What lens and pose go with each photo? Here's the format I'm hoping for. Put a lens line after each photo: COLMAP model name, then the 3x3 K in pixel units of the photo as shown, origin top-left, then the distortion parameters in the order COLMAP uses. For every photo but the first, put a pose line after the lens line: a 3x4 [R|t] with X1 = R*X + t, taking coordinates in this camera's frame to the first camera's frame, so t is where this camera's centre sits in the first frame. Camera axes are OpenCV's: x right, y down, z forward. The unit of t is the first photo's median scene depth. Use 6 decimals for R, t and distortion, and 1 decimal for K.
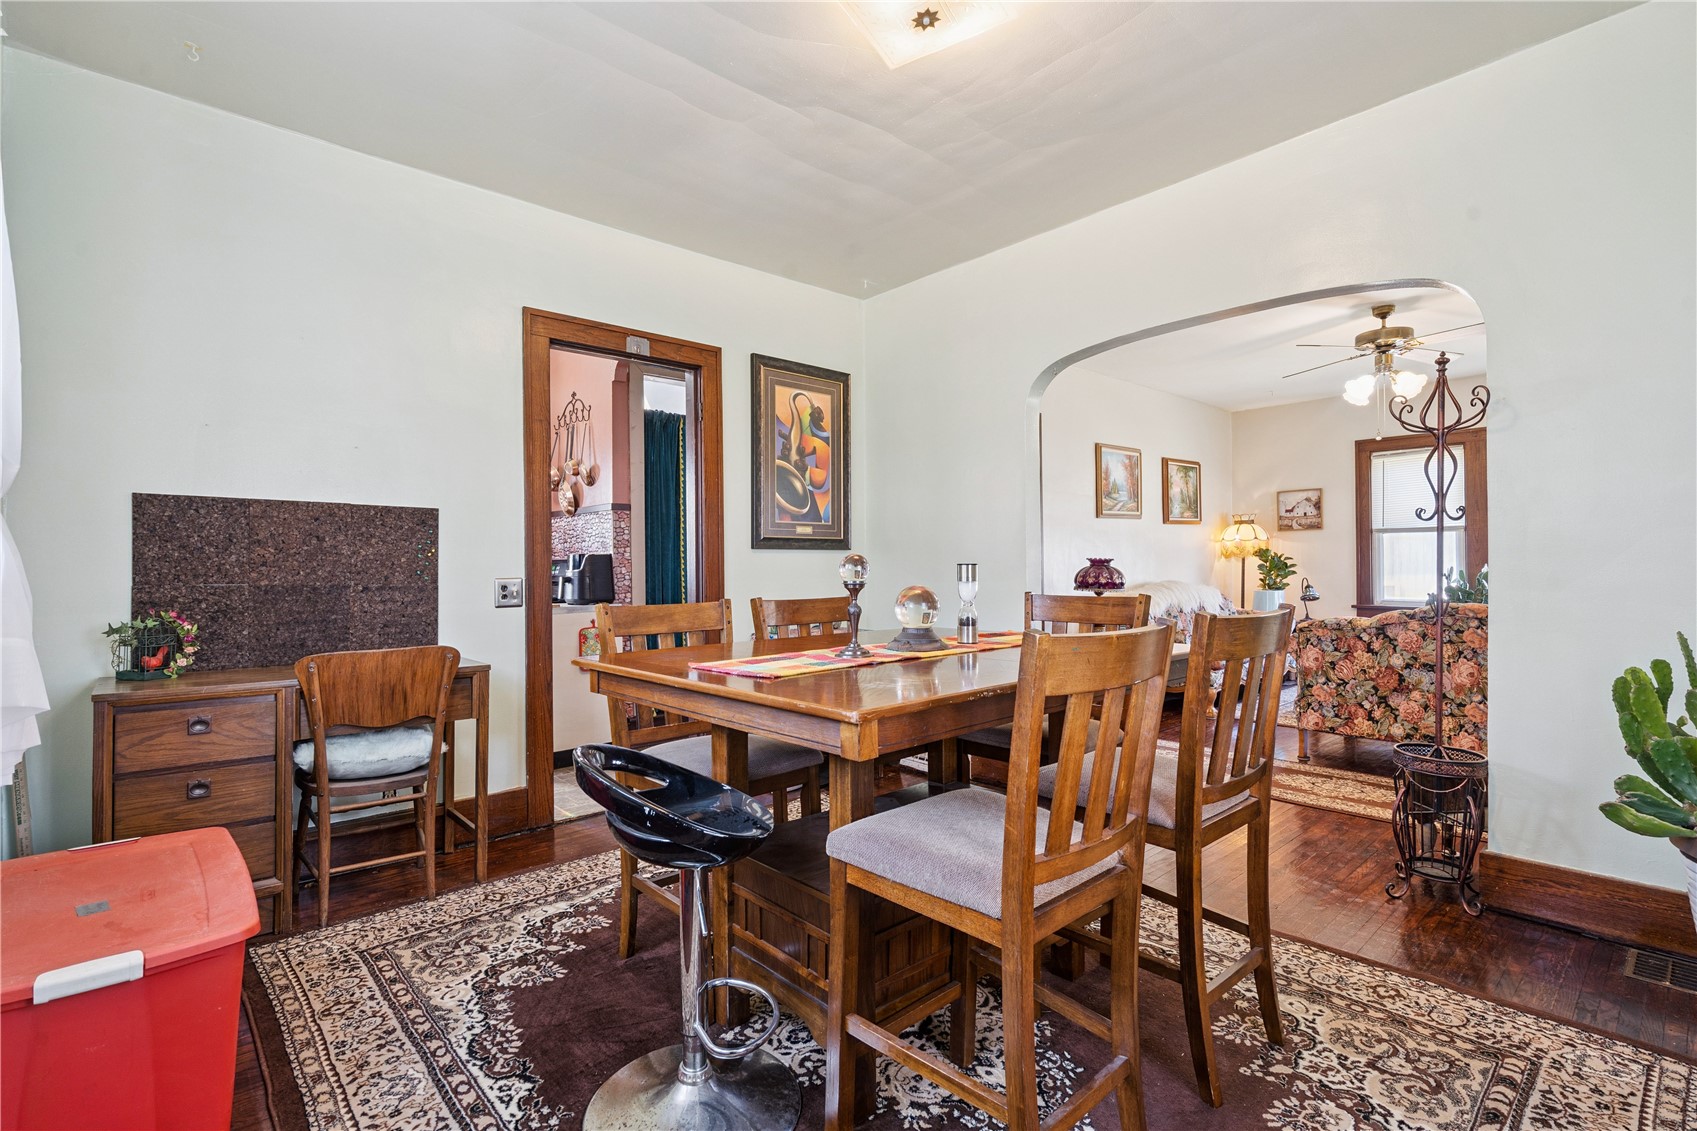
lens RADIAL K [[774.0, 0, 834.8], [0, 774.0, 563.5], [0, 0, 1]] dist [-0.004791, 0.002043]
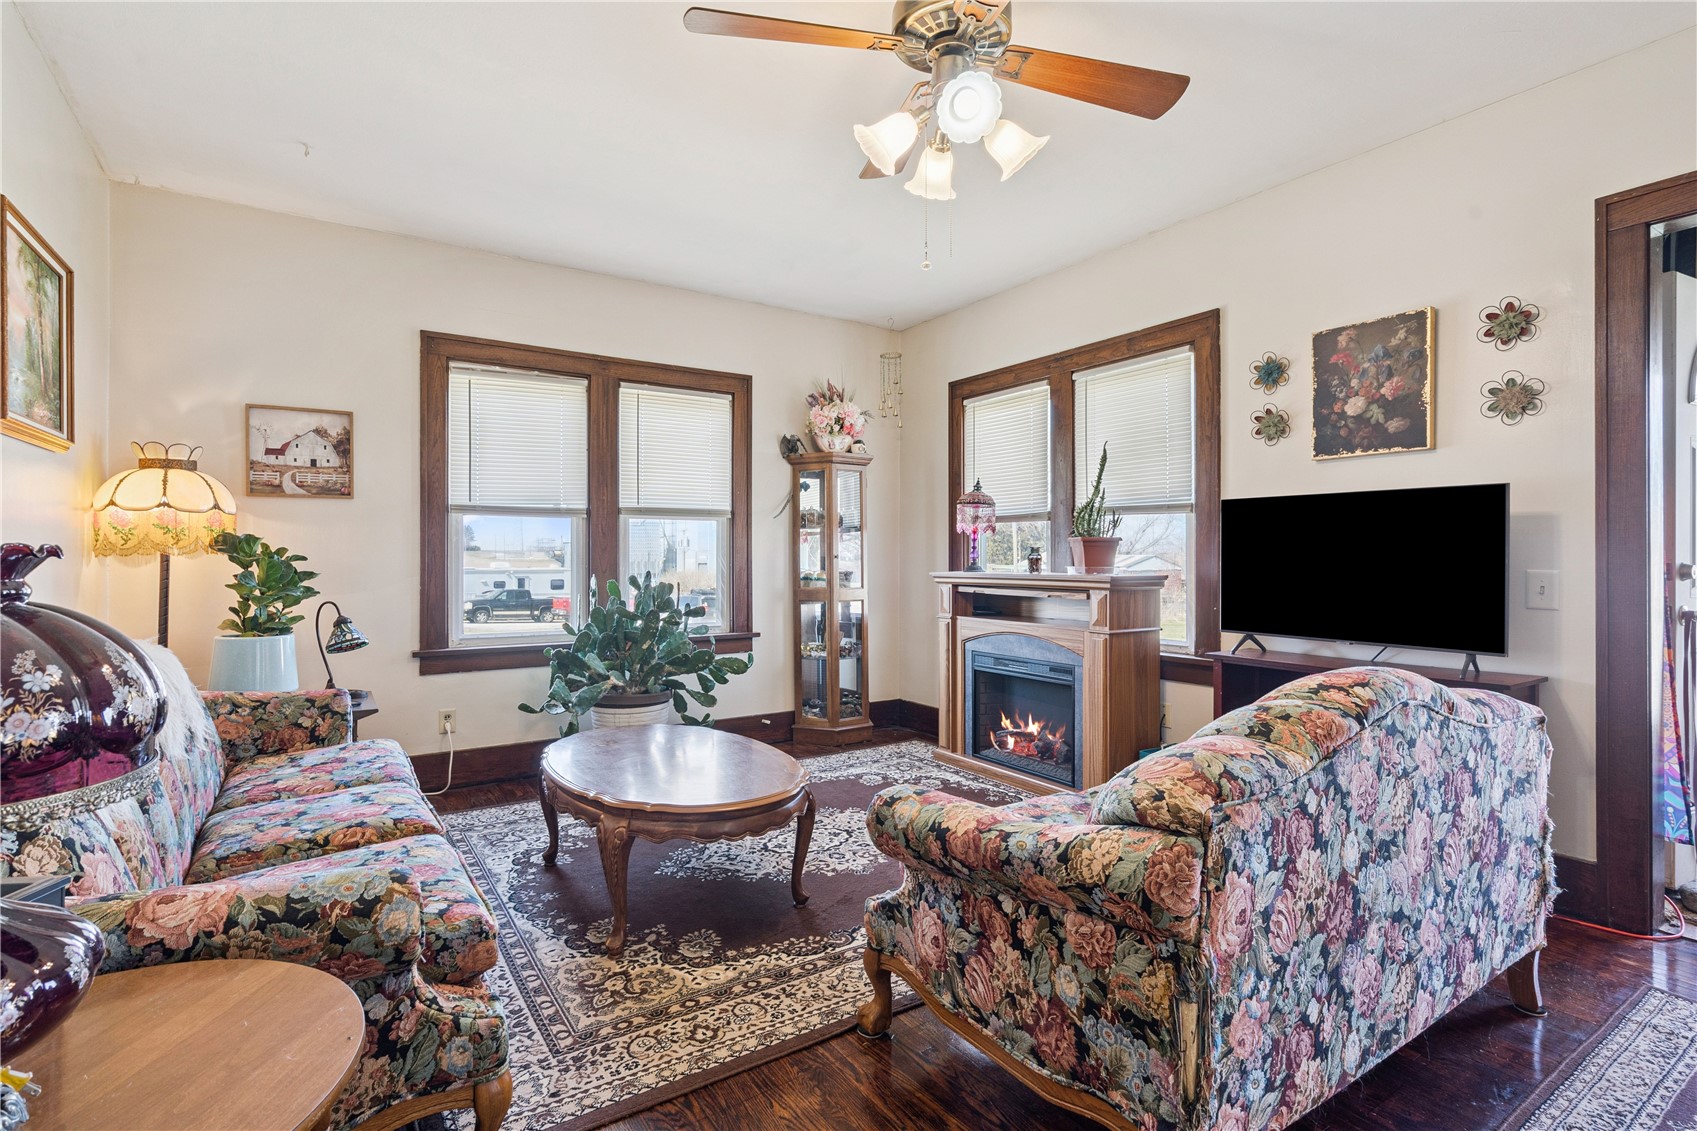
lens RADIAL K [[824.9, 0, 849.4], [0, 824.9, 560.1], [0, 0, 1]] dist [0.000931, 0.000842]
pose [[0.141697, 0.010215, 0.989857, 0.171918], [-0.002639, 0.999947, -0.009941, -0.002027], [-0.989907, -0.001204, 0.141716, 0.628381]]
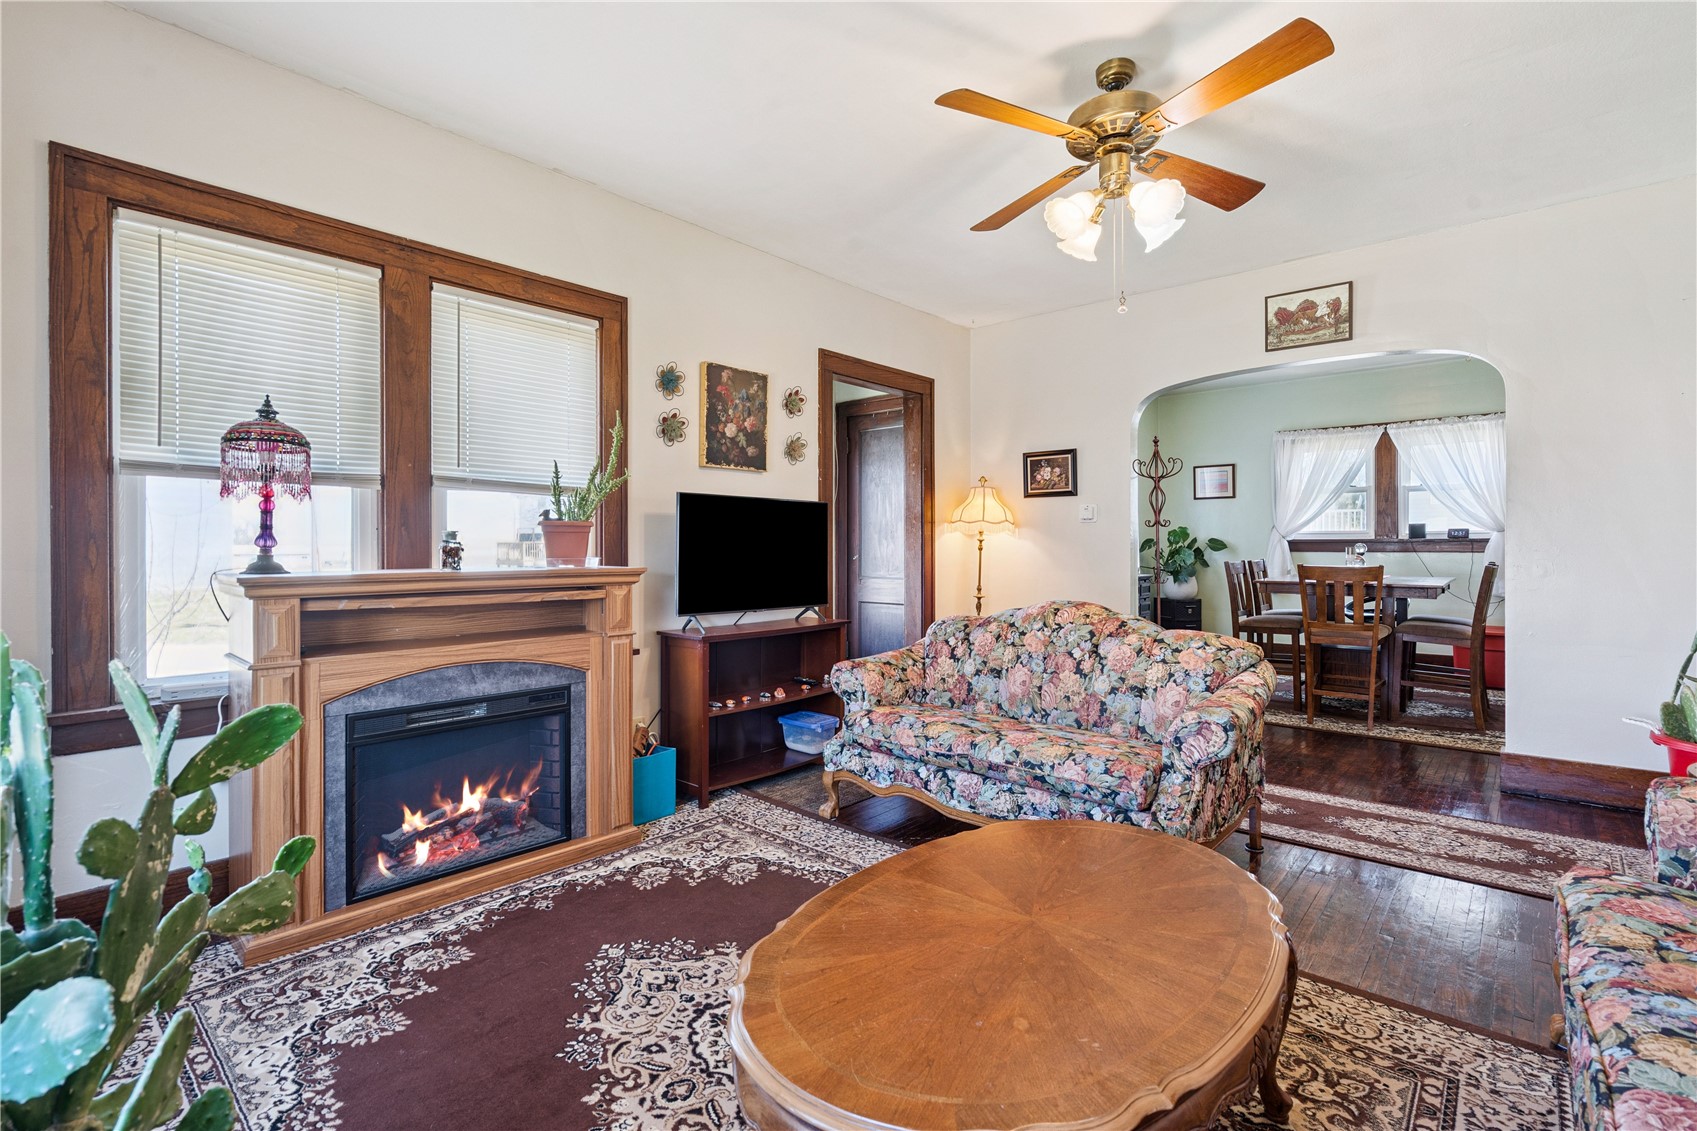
lens RADIAL K [[774.0, 0, 847.0], [0, 774.0, 551.9], [0, 0, 1]] dist [-0.004791, 0.002043]
pose [[-0.992908, 0.012101, -0.118267, 0.322089], [0.011238, 0.999905, 0.007962, -0.004061], [0.118352, 0.006577, -0.992950, 0.739443]]
